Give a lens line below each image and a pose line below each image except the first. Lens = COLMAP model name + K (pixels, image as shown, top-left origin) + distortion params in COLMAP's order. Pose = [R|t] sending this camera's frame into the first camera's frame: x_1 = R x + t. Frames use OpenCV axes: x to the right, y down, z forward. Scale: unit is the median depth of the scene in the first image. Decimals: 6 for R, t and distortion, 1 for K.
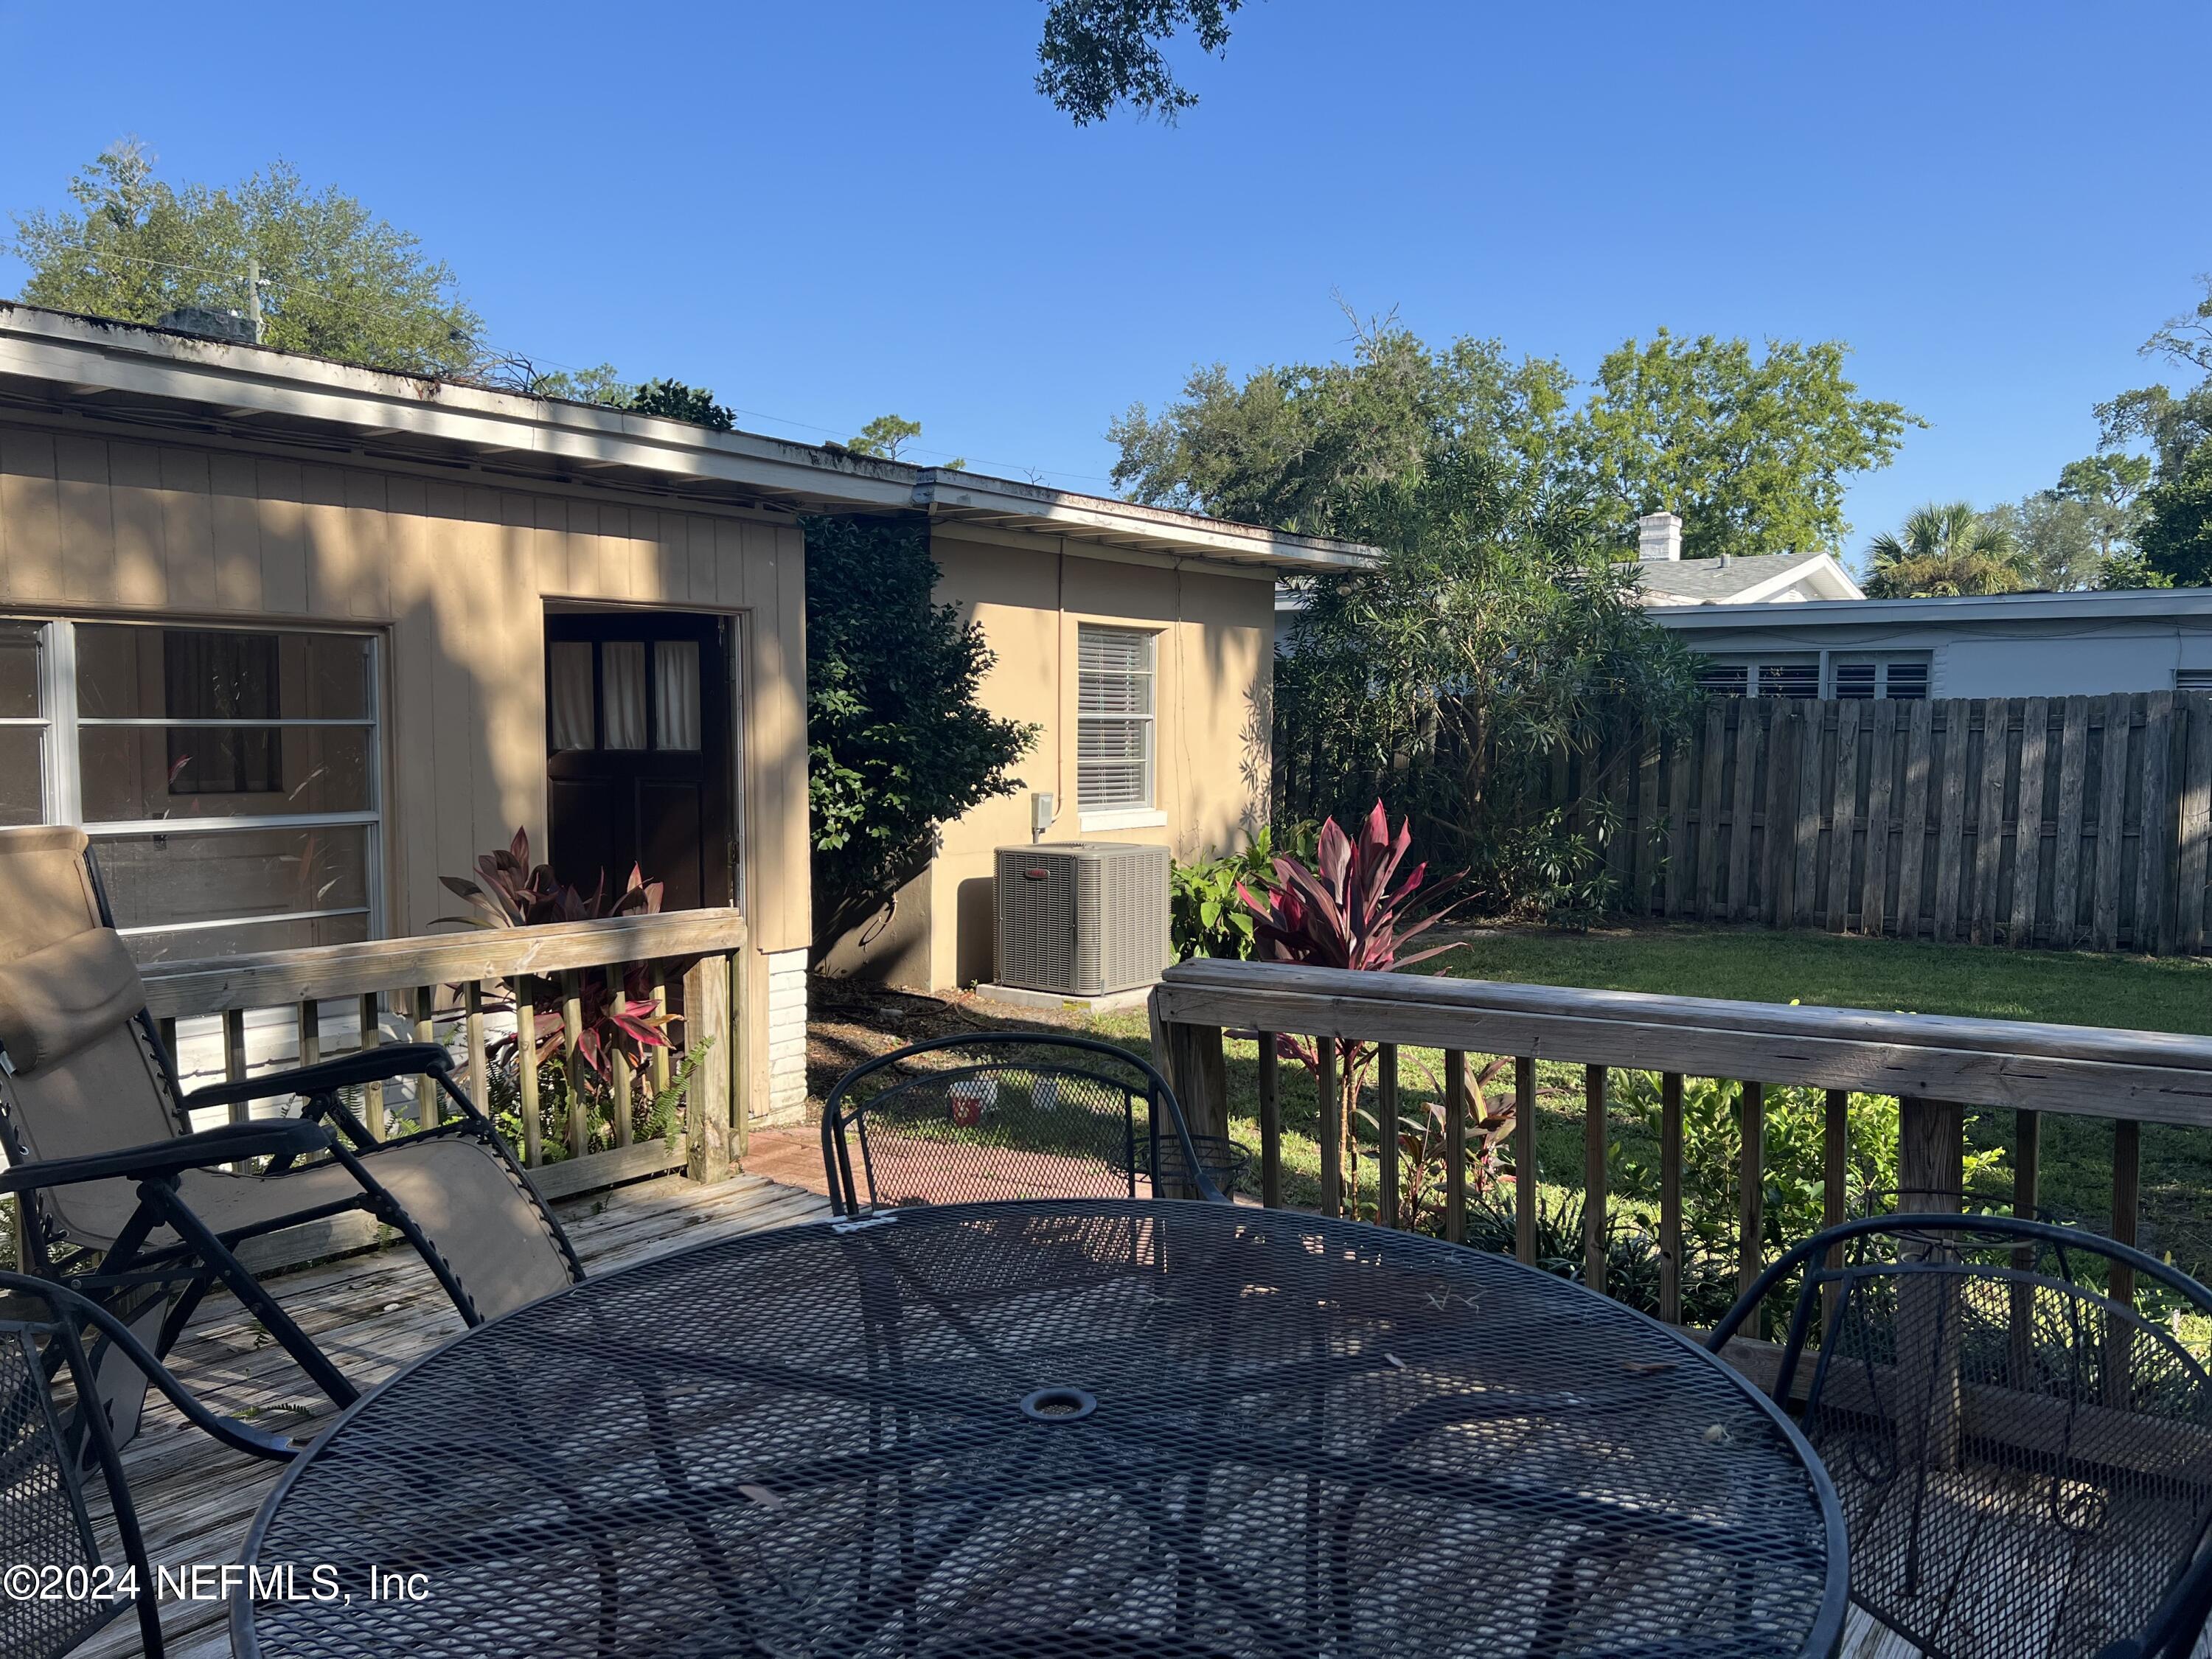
lens RADIAL K [[1663.4, 0, 1106.2], [0, 1663.4, 839.6], [0, 0, 1]] dist [0.054645, -0.006650]
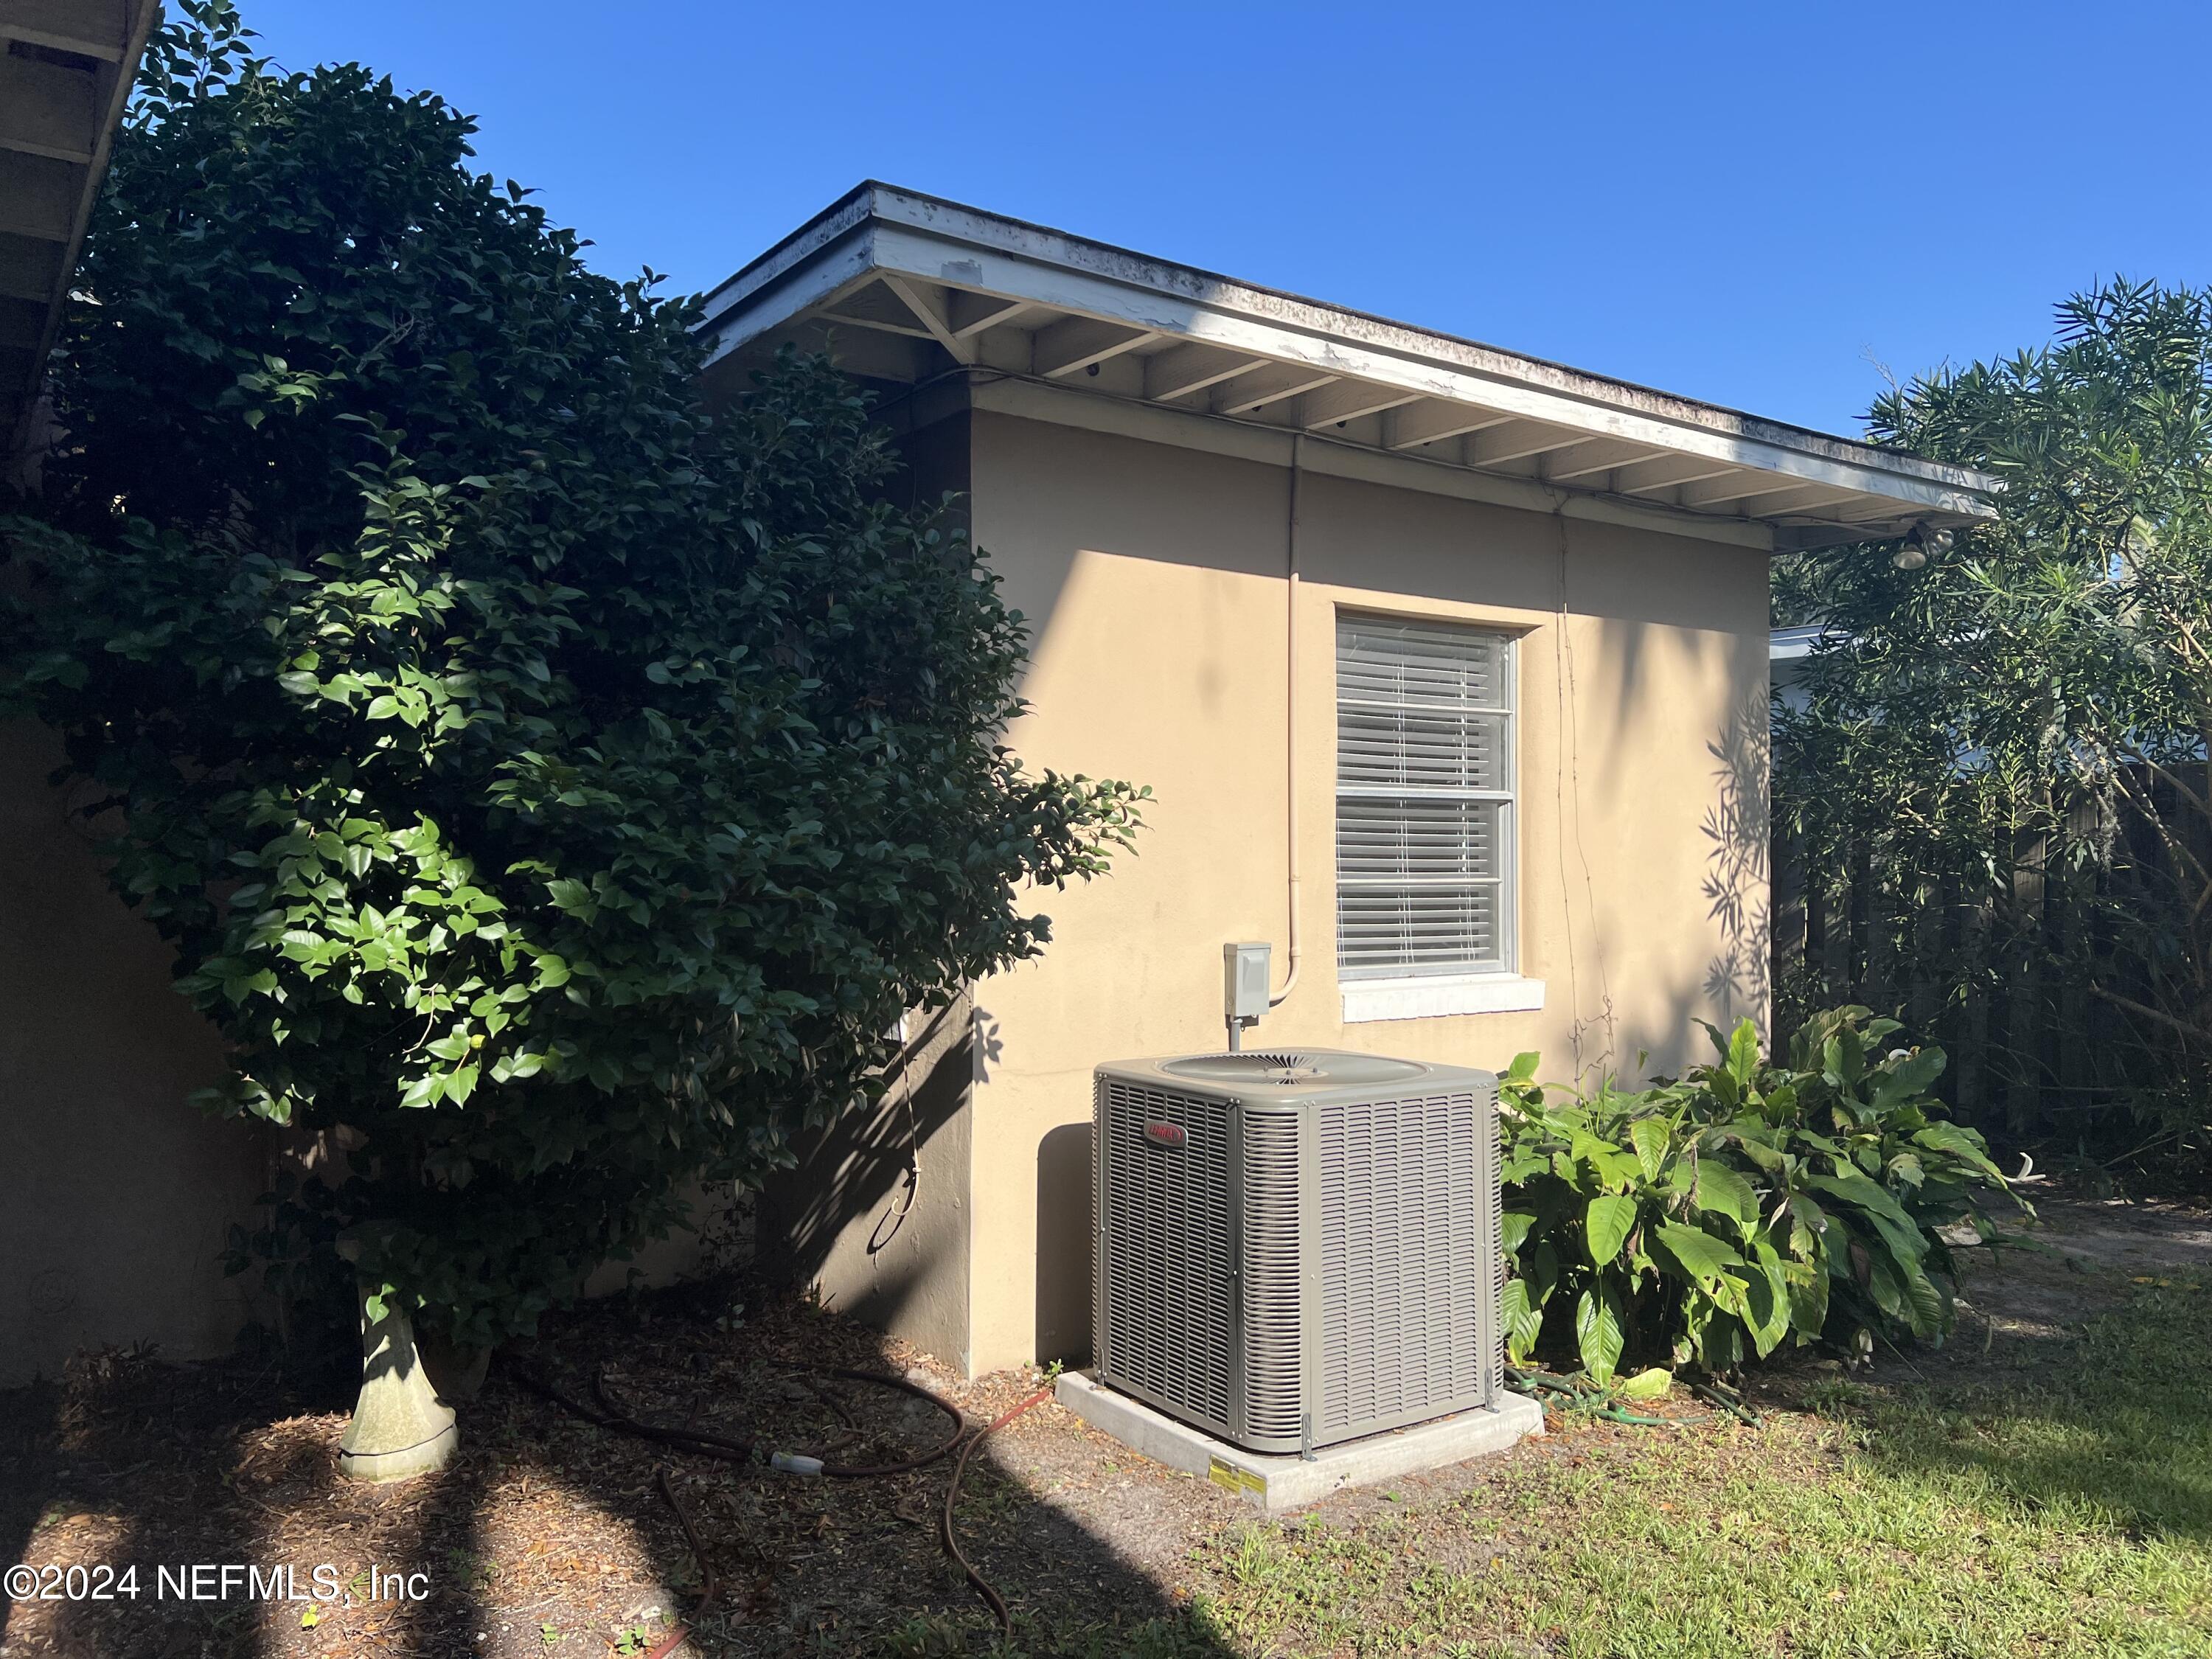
lens RADIAL K [[1663.4, 0, 1098.5], [0, 1663.4, 819.1], [0, 0, 1]] dist [0.054645, -0.006650]
pose [[0.956182, -0.015324, -0.292370, 0.062920], [-0.012234, 0.995666, -0.092196, -0.019013], [0.292516, 0.091734, 0.951851, 0.519023]]
